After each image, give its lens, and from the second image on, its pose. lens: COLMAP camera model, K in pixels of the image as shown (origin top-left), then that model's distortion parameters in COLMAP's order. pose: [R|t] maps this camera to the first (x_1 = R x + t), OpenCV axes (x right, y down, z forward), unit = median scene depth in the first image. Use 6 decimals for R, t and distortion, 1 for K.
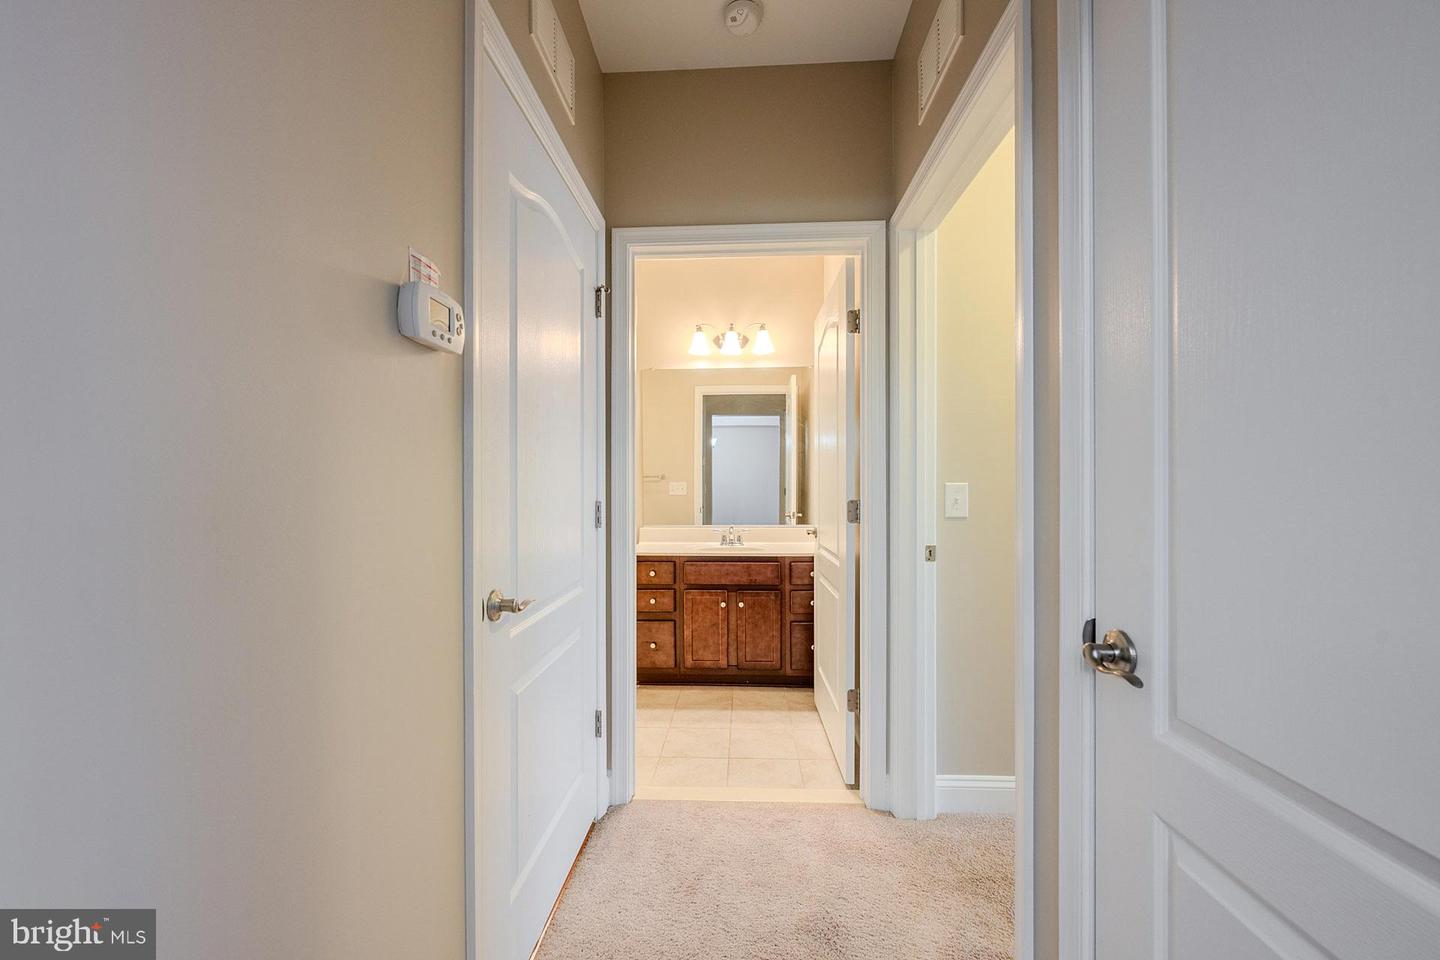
lens RADIAL K [[571.7, 0, 716.4], [0, 571.7, 486.5], [0, 0, 1]] dist [-0.001099, 0.000246]
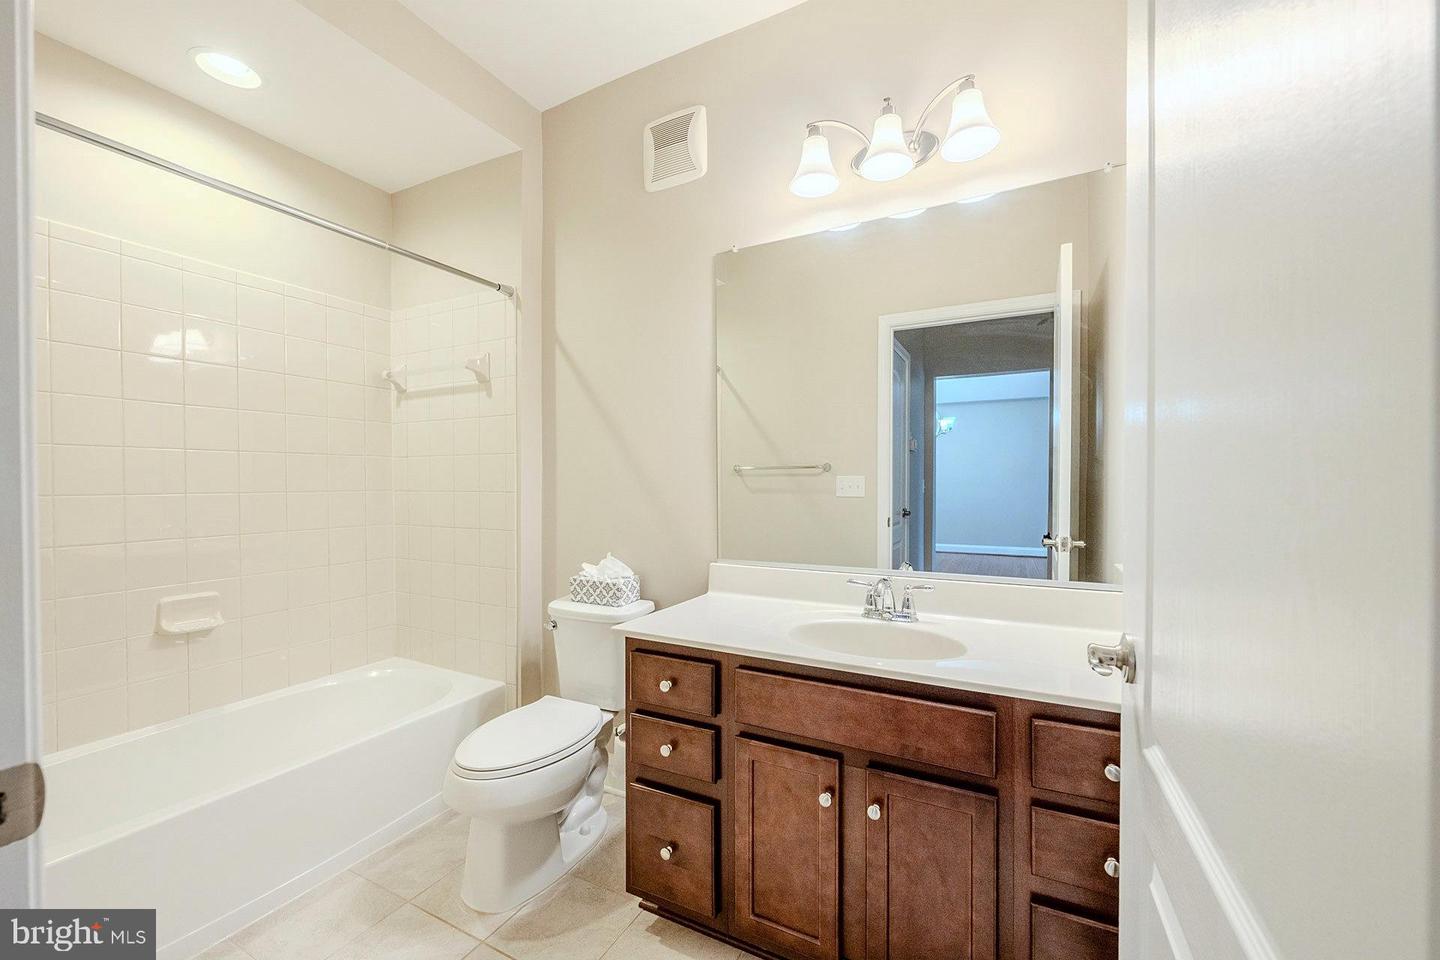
lens RADIAL K [[571.7, 0, 716.4], [0, 571.7, 486.5], [0, 0, 1]] dist [-0.001099, 0.000246]
pose [[0.906837, 0.008921, -0.421388, 0.101937], [-0.005639, 0.999943, 0.009032, -0.001425], [0.421445, -0.005814, 0.906835, 0.624130]]
